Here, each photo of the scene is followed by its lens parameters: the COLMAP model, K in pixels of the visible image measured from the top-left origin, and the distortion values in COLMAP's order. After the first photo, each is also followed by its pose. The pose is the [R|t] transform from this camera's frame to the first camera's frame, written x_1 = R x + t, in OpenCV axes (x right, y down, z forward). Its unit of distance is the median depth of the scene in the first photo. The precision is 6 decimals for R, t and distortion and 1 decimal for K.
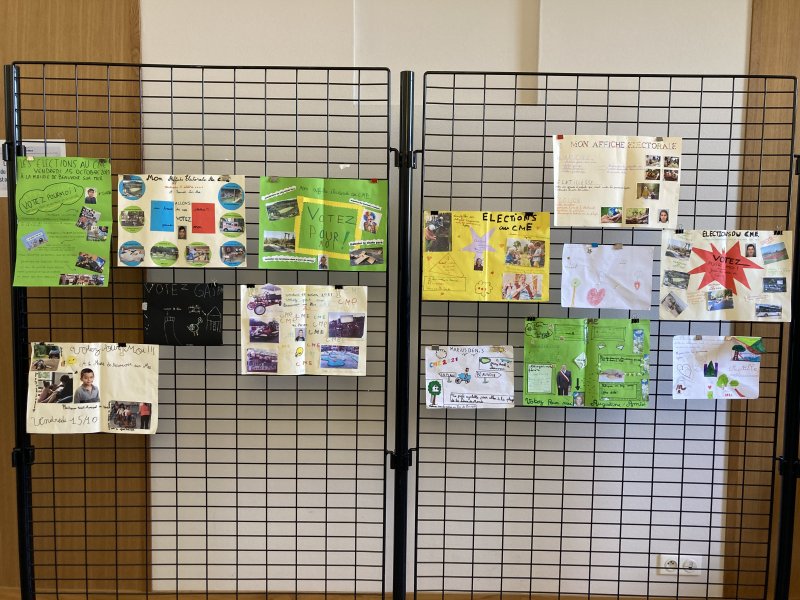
lens RADIAL K [[663.0, 0, 394.9], [0, 663.0, 298.1], [0, 0, 1]] dist [0.051217, -0.038563]
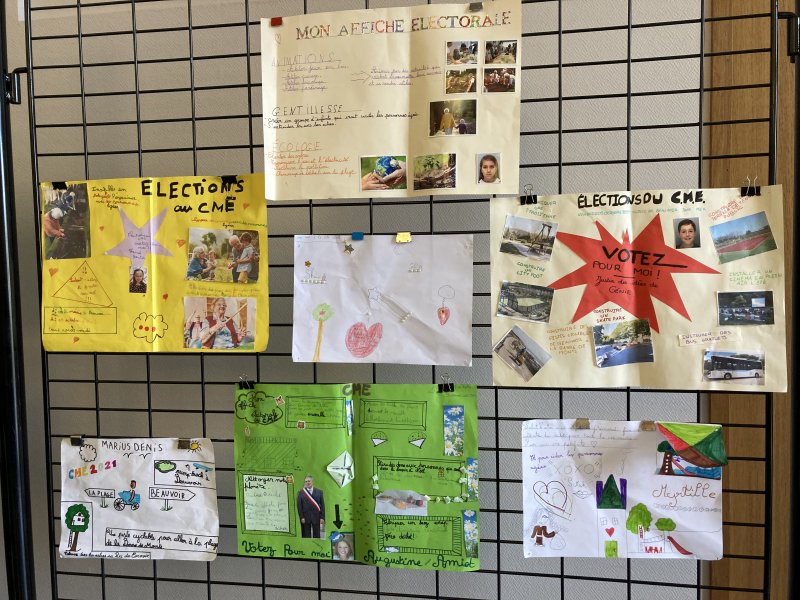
lens RADIAL K [[663.0, 0, 397.5], [0, 663.0, 296.5], [0, 0, 1]] dist [0.051217, -0.038563]
pose [[0.985909, -0.026161, -0.165226, 0.409902], [0.022934, 0.999508, -0.021407, -0.023239], [0.165705, 0.017316, 0.986023, 0.521317]]
